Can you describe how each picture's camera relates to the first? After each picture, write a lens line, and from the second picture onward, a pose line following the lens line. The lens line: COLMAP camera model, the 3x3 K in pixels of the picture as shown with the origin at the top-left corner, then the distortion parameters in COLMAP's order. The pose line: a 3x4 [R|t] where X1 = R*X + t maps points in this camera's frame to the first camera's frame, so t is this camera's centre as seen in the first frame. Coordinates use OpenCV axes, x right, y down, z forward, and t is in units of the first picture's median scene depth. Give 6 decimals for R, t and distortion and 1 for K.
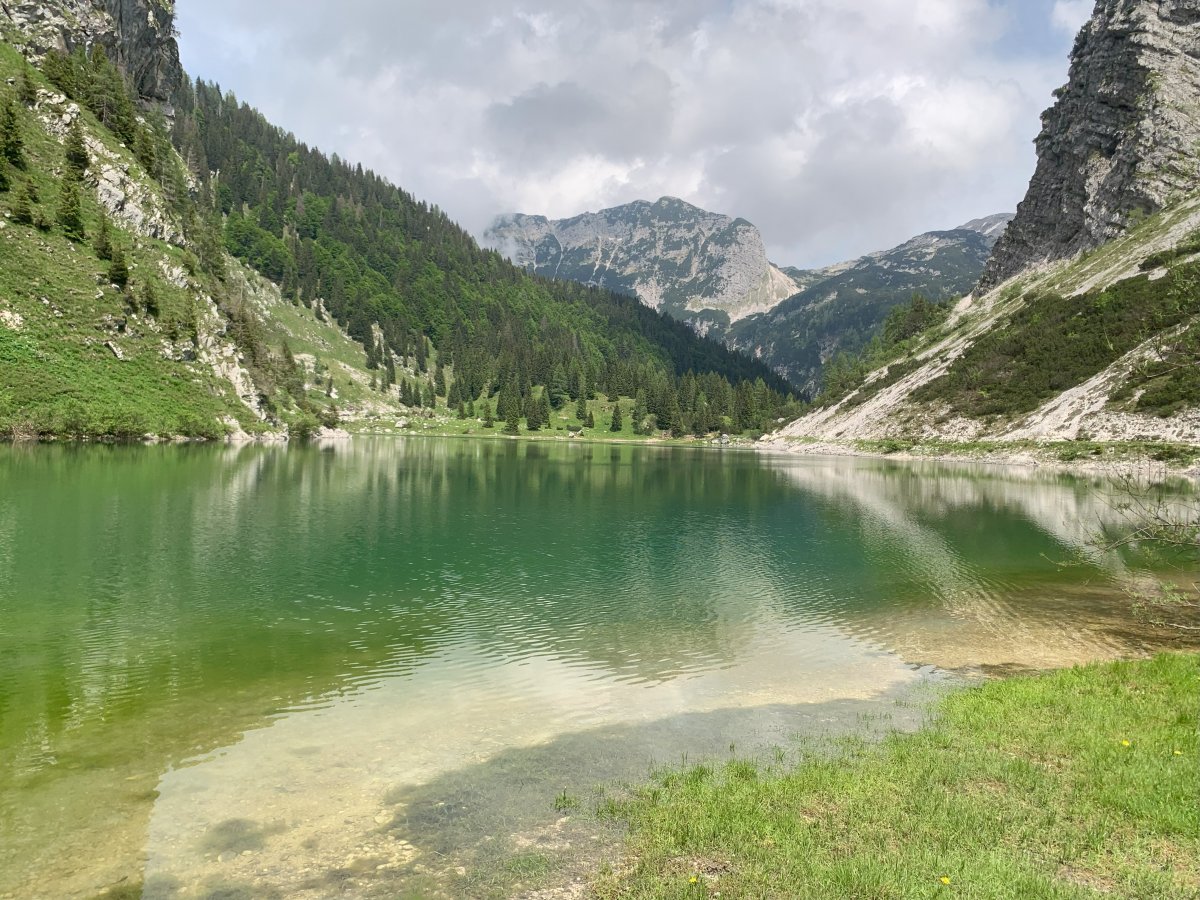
lens RADIAL K [[940.1, 0, 600.0], [0, 940.1, 450.0], [0, 0, 1]] dist [0.059998, -0.049616]
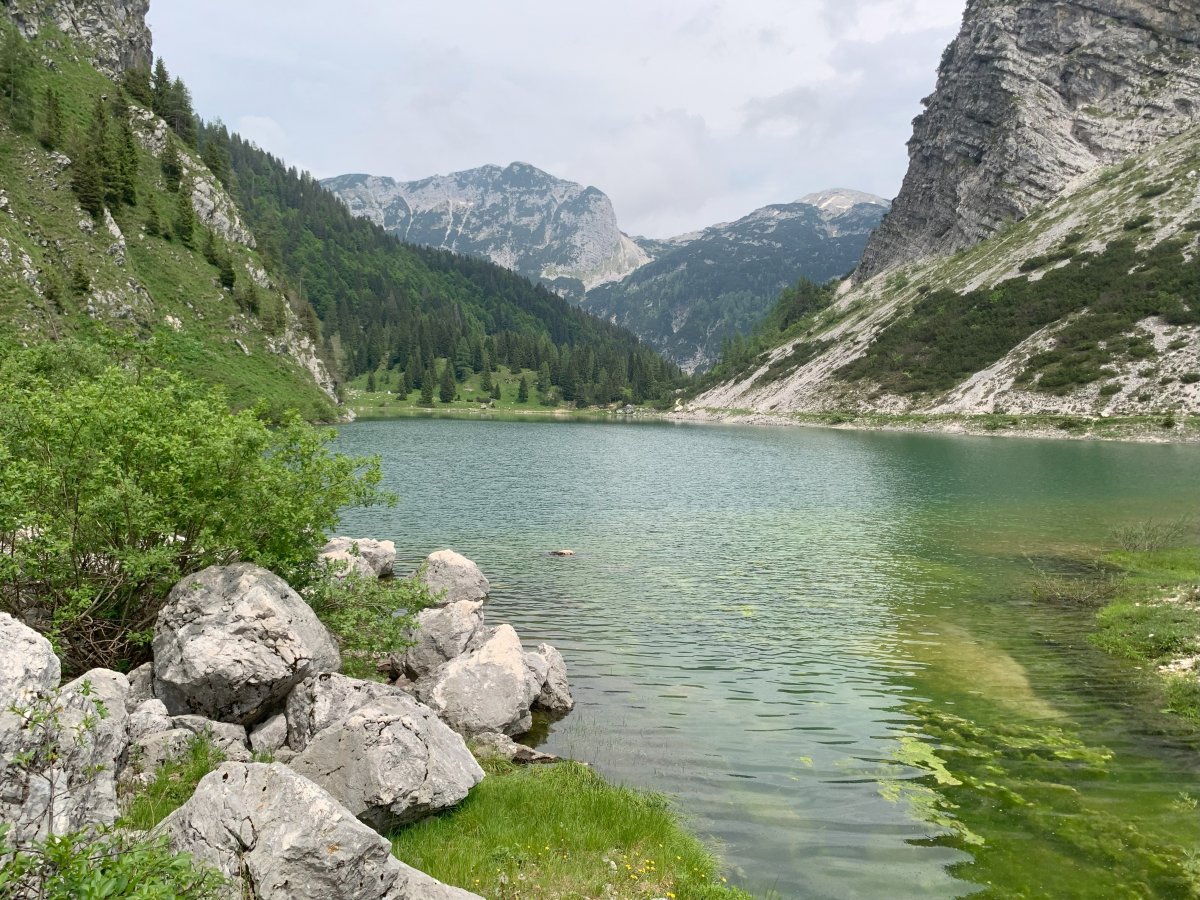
lens RADIAL K [[940.1, 0, 600.0], [0, 940.1, 450.0], [0, 0, 1]] dist [0.059998, -0.049616]
pose [[0.987328, -0.017702, 0.157702, -0.112719], [0.012146, 0.999273, 0.036126, -0.006911], [-0.158226, -0.033752, 0.986826, -0.088903]]
